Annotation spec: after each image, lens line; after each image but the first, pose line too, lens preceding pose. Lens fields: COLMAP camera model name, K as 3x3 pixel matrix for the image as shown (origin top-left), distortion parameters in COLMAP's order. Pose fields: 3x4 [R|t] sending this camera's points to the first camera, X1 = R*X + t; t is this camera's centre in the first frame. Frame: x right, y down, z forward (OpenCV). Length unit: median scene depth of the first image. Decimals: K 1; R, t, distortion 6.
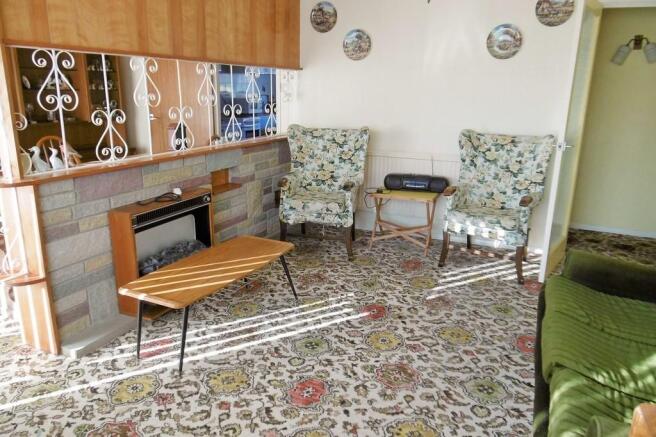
lens RADIAL K [[477.2, 0, 328.5], [0, 477.2, 217.1], [0, 0, 1]] dist [0.001470, 0.000024]
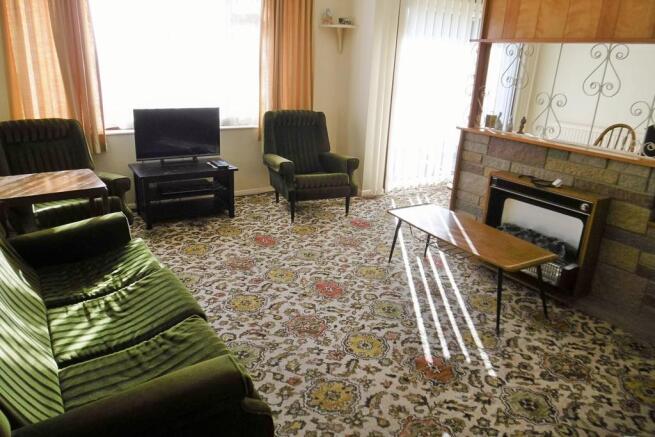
lens RADIAL K [[476.5, 0, 328.0], [0, 476.5, 219.2], [0, 0, 1]] dist [0.001470, 0.000024]
pose [[-0.541730, 0.226465, -0.809470, 0.841790], [-0.275577, 0.861943, 0.425573, -0.314427], [0.794094, 0.453617, -0.404532, 1.222501]]
